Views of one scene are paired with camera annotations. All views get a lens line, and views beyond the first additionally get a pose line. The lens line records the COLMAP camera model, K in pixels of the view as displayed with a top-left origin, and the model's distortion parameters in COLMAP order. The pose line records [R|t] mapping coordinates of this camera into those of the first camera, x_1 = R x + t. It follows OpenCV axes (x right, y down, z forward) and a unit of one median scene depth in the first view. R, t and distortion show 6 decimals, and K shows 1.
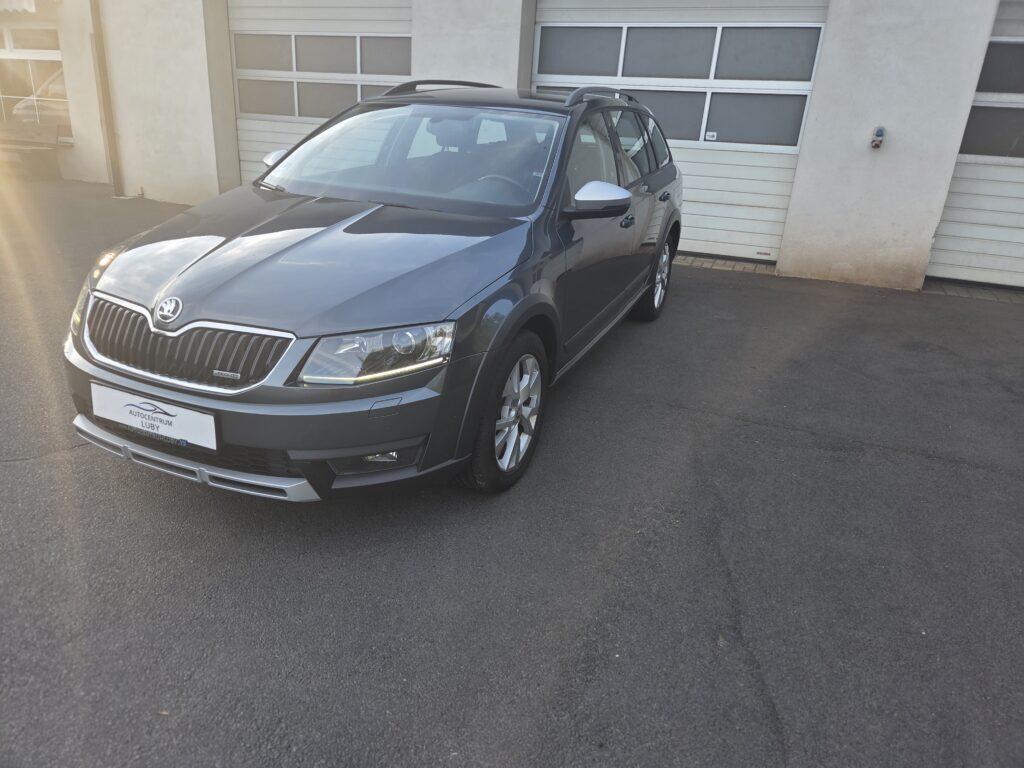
lens RADIAL K [[699.6, 0, 499.6], [0, 699.6, 401.9], [0, 0, 1]] dist [0.049953, -0.047720]
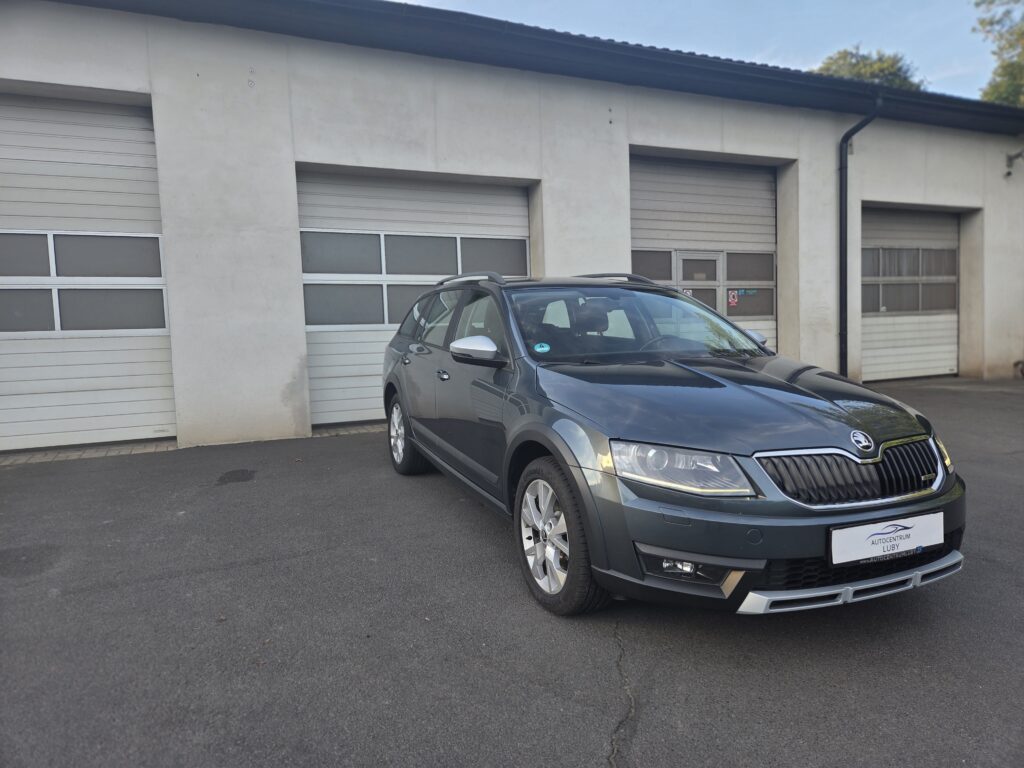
lens RADIAL K [[699.6, 0, 508.5], [0, 699.6, 381.4], [0, 0, 1]] dist [0.049953, -0.047720]
pose [[0.673932, -0.123096, 0.728466, -0.636156], [0.328428, 0.933152, -0.146158, -0.091745], [-0.661778, 0.337749, 0.669310, 0.221902]]
